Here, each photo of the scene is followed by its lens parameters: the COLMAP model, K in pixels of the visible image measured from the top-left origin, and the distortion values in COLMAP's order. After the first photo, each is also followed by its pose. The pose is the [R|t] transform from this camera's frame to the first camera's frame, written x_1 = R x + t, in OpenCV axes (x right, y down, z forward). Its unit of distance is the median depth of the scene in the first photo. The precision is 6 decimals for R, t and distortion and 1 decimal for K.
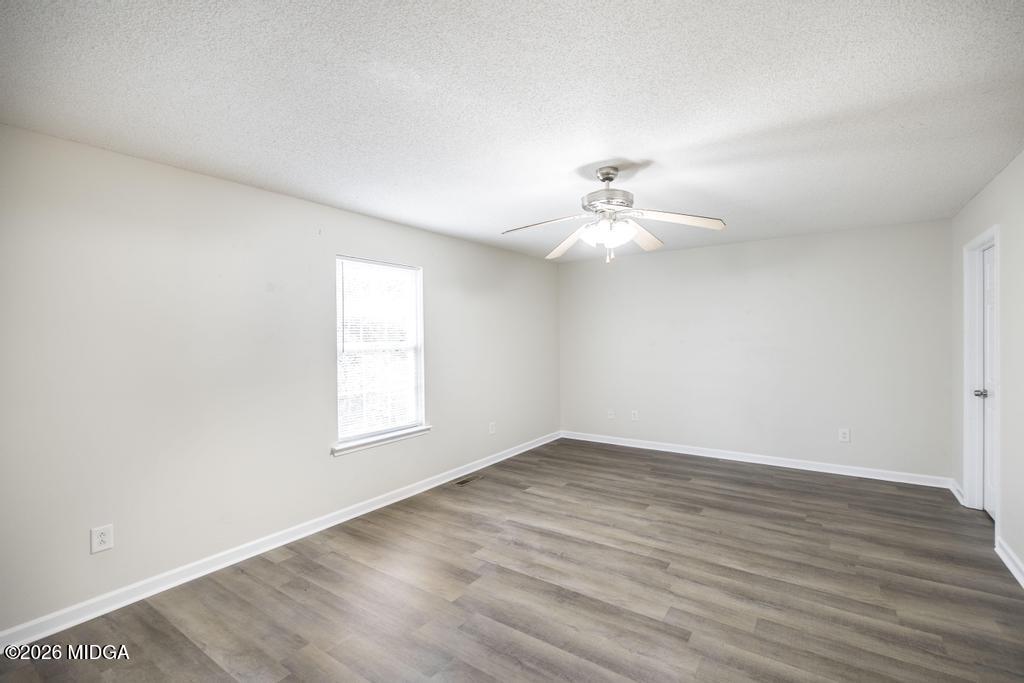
lens RADIAL K [[447.0, 0, 511.2], [0, 447.0, 343.6], [0, 0, 1]] dist [0.009766, 0.000450]
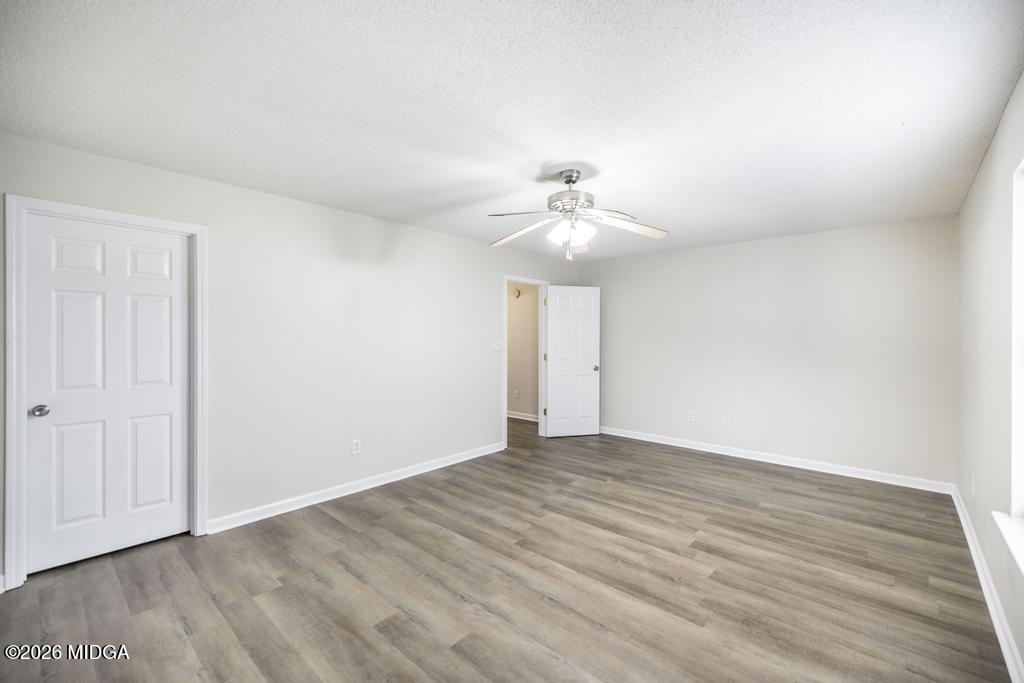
lens RADIAL K [[447.0, 0, 510.9], [0, 447.0, 339.5], [0, 0, 1]] dist [0.009766, 0.000450]
pose [[-0.993506, 0.006097, 0.113616, 0.235627], [0.008430, 0.999763, 0.020063, -0.027537], [-0.113467, 0.020891, -0.993322, 2.063886]]
